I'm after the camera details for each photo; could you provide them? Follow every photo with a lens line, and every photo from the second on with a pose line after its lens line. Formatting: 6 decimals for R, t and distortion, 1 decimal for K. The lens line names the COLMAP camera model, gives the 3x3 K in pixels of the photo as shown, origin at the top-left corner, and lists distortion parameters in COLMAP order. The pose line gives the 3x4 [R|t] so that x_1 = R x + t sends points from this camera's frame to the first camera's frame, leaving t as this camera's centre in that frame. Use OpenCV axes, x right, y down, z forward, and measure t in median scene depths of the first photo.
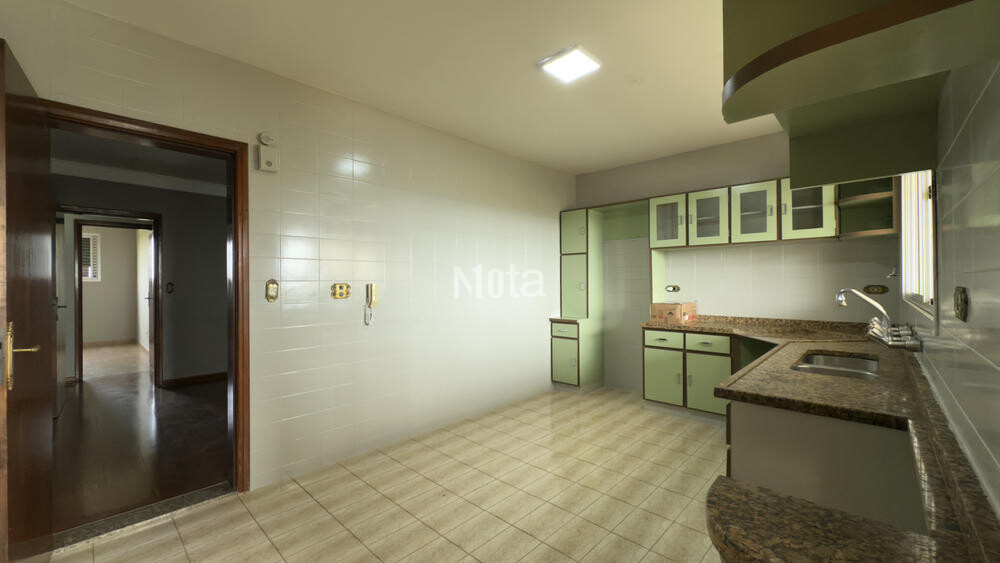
lens RADIAL K [[398.2, 0, 500.0], [0, 398.2, 281.5], [0, 0, 1]] dist [-0.000420, -0.000093]
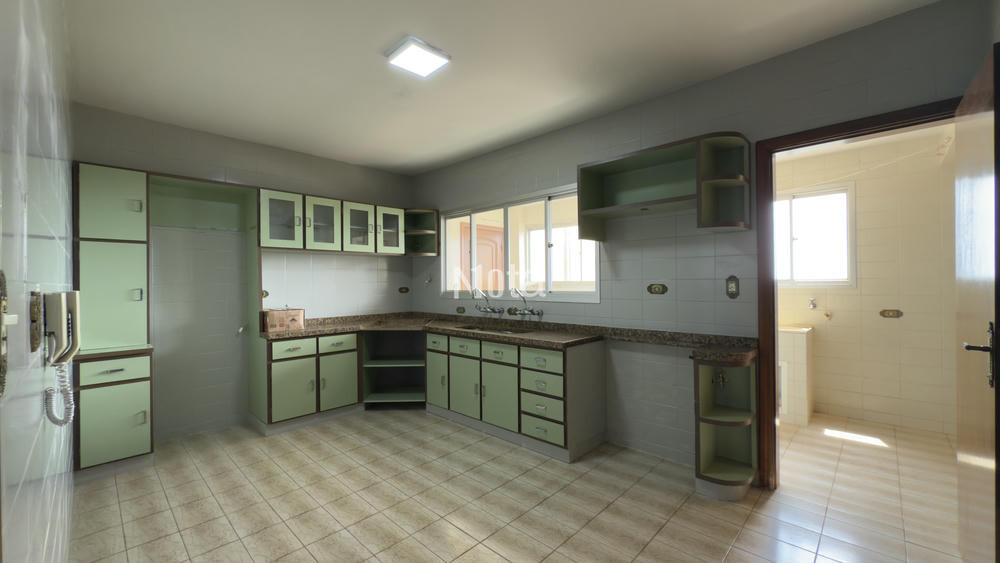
lens RADIAL K [[398.2, 0, 500.0], [0, 398.2, 281.5], [0, 0, 1]] dist [-0.000420, -0.000093]
pose [[0.010873, 0.008777, 0.999902, -0.538610], [0.008767, 0.999922, -0.008873, 0.003198], [-0.999902, 0.008863, 0.010795, 0.551968]]
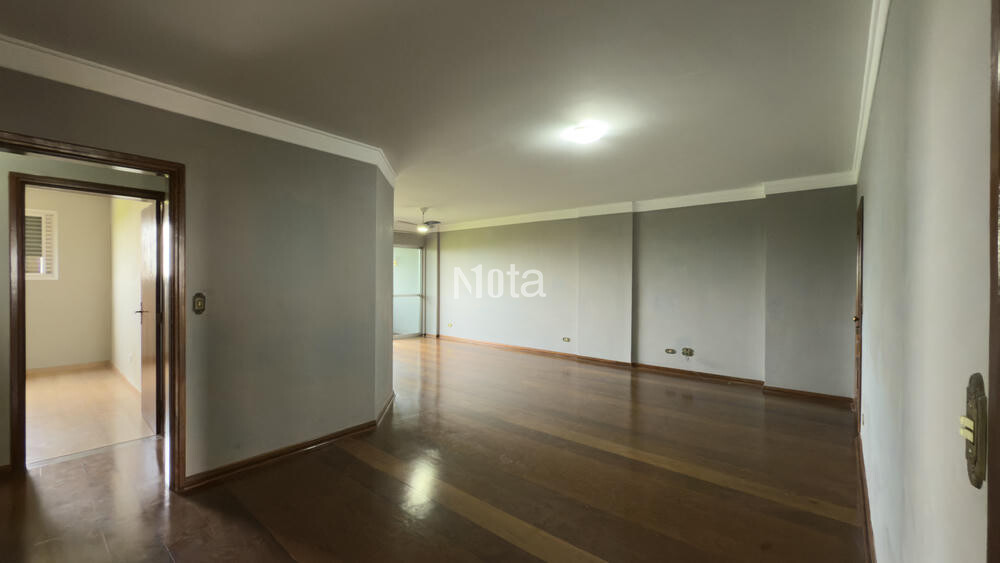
lens RADIAL K [[394.1, 0, 500.0], [0, 394.1, 281.5], [0, 0, 1]] dist [0.026215, 0.000107]
pose [[0.998917, 0.017538, 0.043101, -0.044816], [-0.017578, 0.999845, 0.000552, -0.001617], [-0.043085, -0.001309, 0.999071, 0.043954]]
